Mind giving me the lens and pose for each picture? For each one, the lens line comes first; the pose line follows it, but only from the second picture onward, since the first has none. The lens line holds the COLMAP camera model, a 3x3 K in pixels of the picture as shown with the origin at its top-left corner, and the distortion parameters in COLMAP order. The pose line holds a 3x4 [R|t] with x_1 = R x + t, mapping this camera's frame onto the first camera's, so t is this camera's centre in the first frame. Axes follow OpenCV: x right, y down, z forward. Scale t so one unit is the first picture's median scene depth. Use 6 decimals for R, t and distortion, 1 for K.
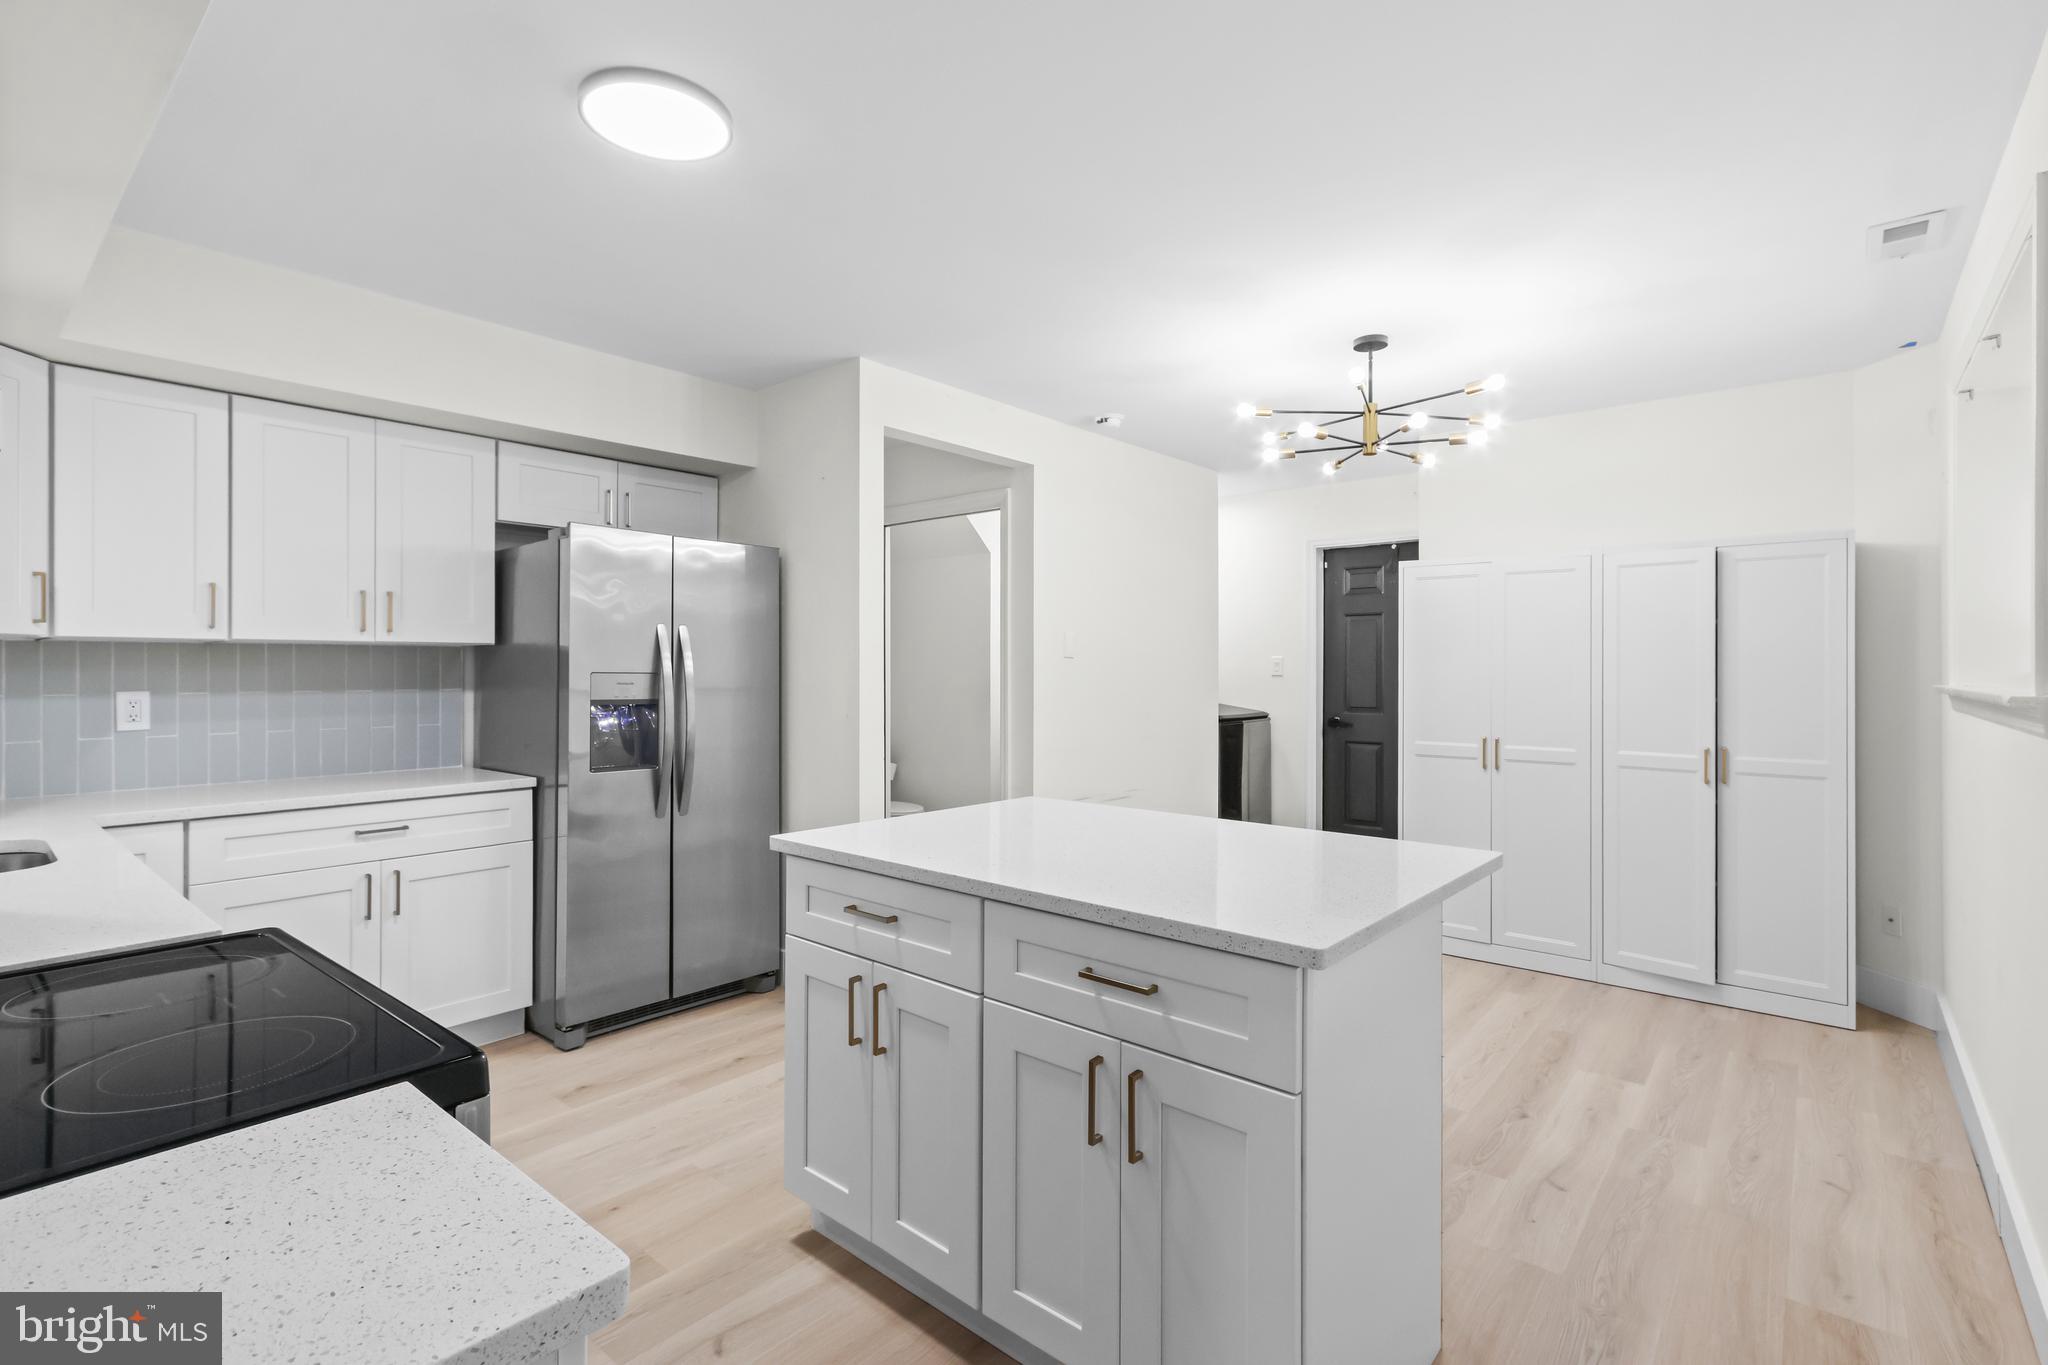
lens RADIAL K [[947.1, 0, 1019.4], [0, 947.1, 674.8], [0, 0, 1]] dist [0.001779, 0.001271]
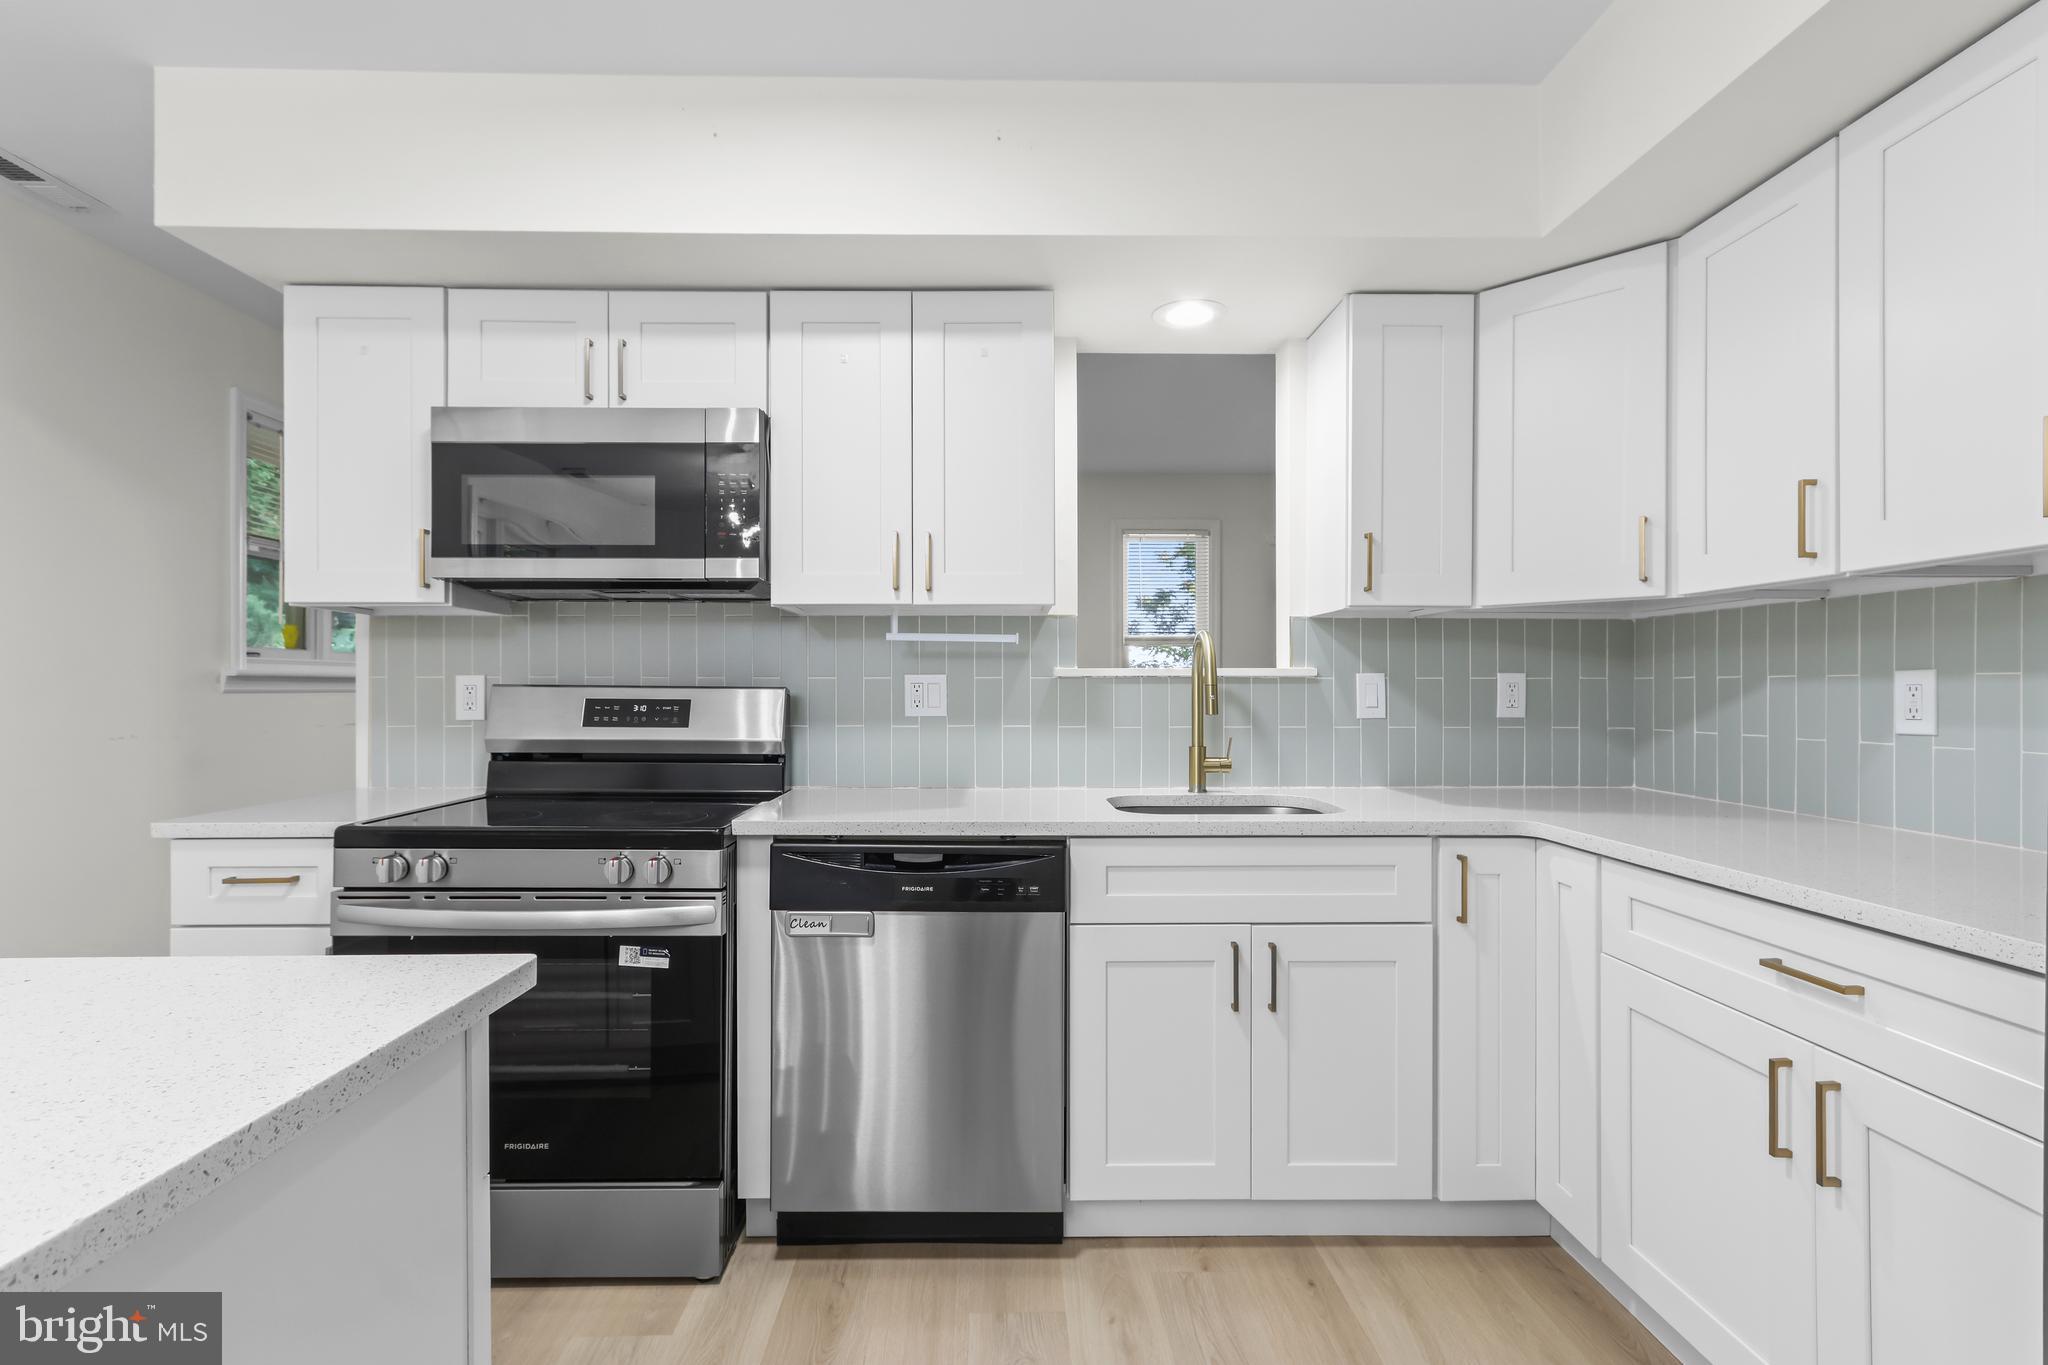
lens RADIAL K [[947.1, 0, 1015.9], [0, 947.1, 686.7], [0, 0, 1]] dist [0.001779, 0.001271]
pose [[-0.745892, 0.000324, -0.666067, -0.087678], [-0.001513, 0.999996, 0.002181, 0.025367], [0.666065, 0.002635, -0.745889, 0.990232]]
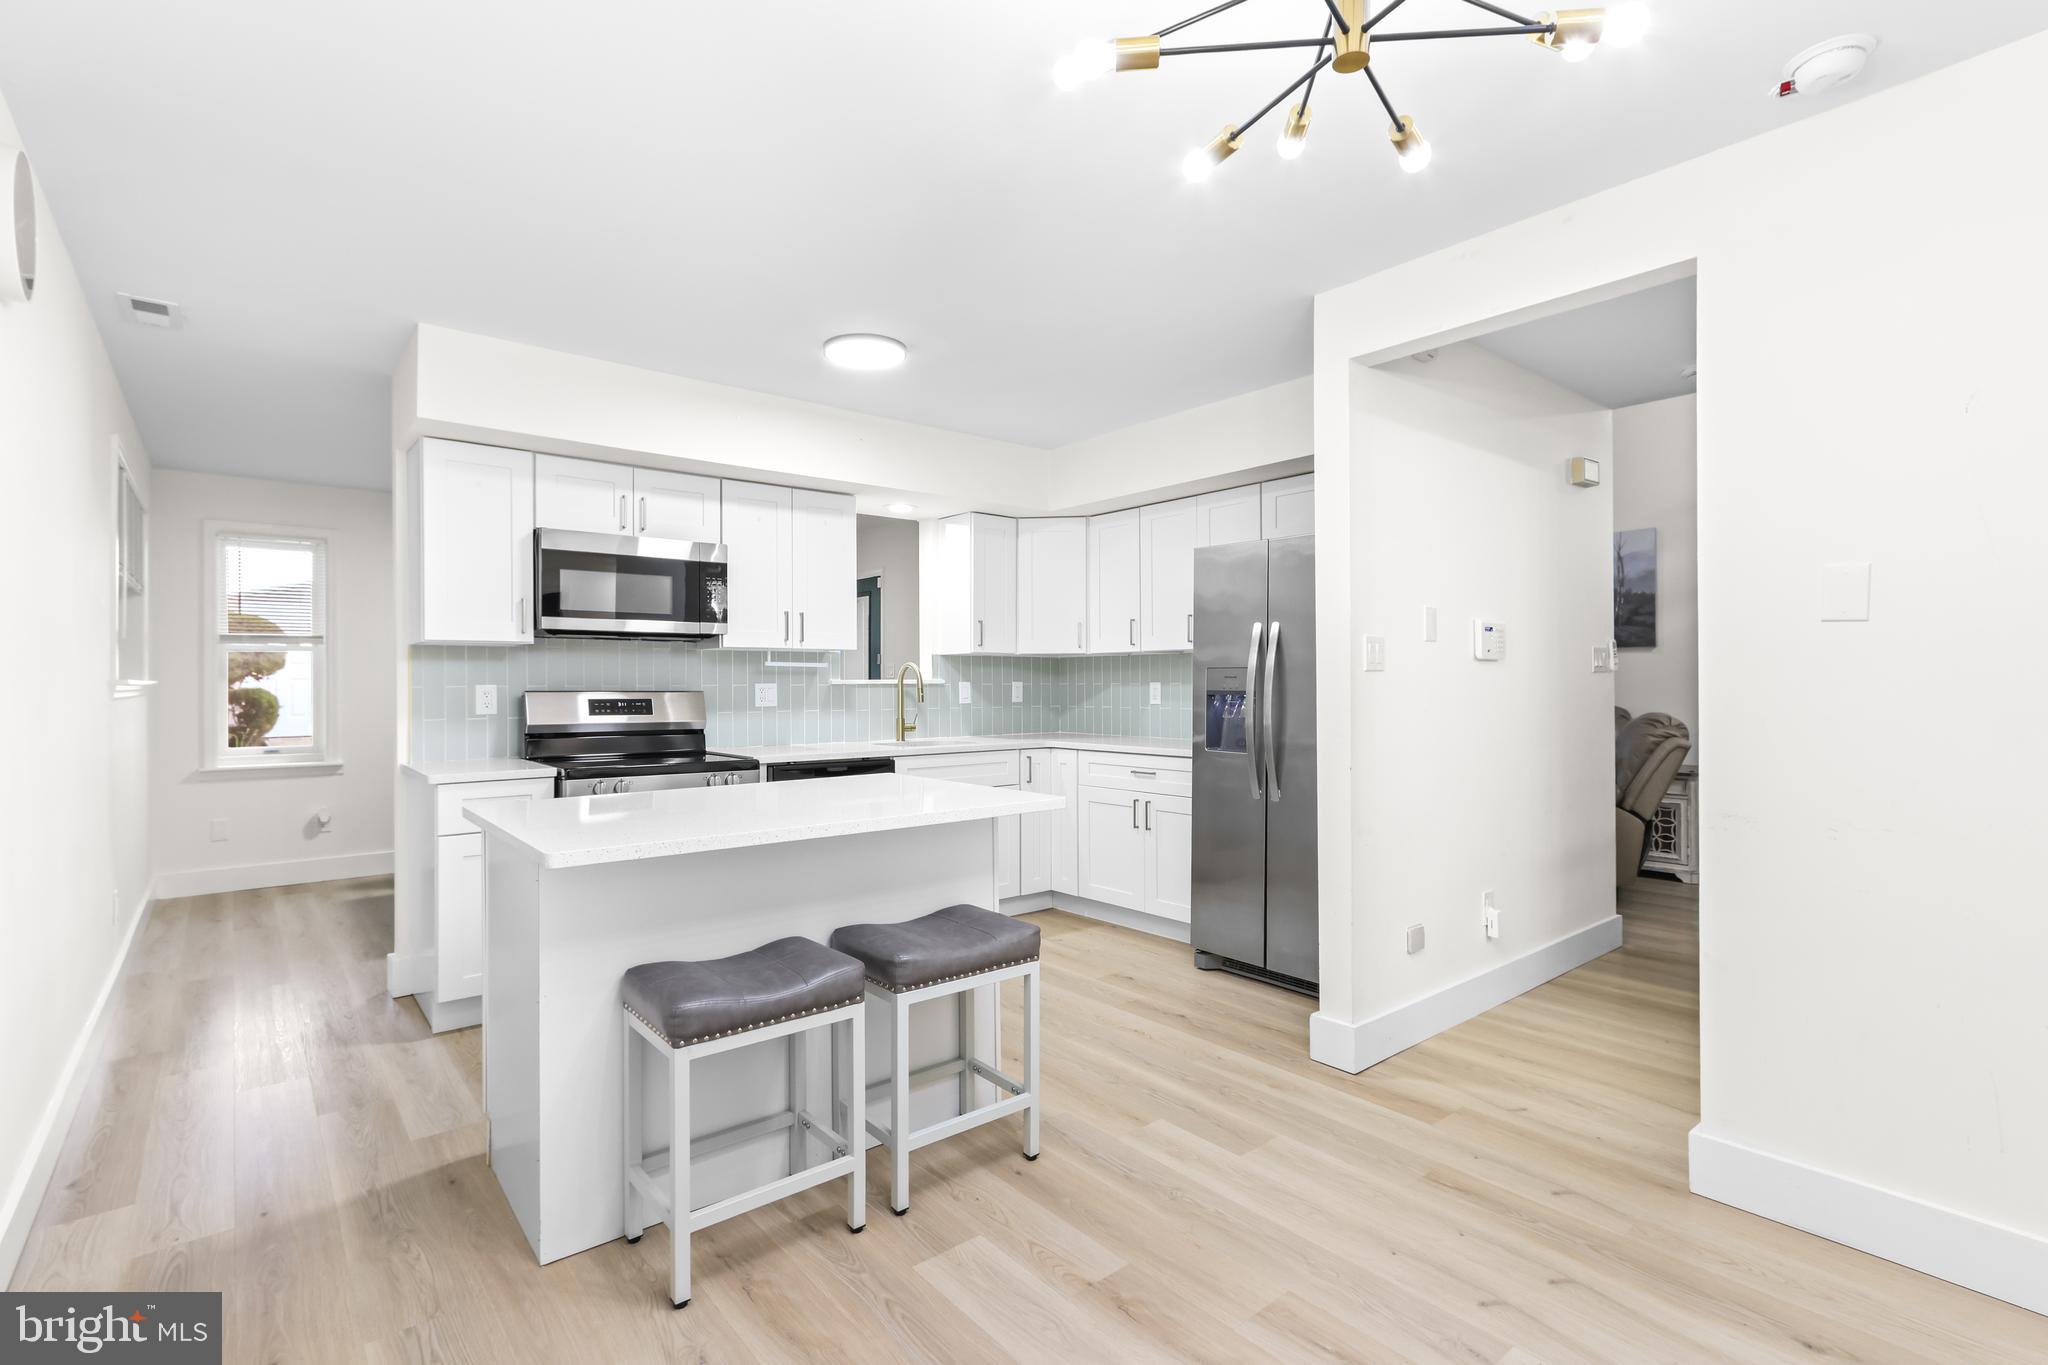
lens RADIAL K [[947.1, 0, 1004.3], [0, 947.1, 684.4], [0, 0, 1]] dist [0.001779, 0.001271]
pose [[-0.183651, 0.002984, -0.982987, 0.801832], [0.001588, 0.999995, 0.002739, 0.015002], [0.982990, -0.001058, -0.183655, 0.969168]]
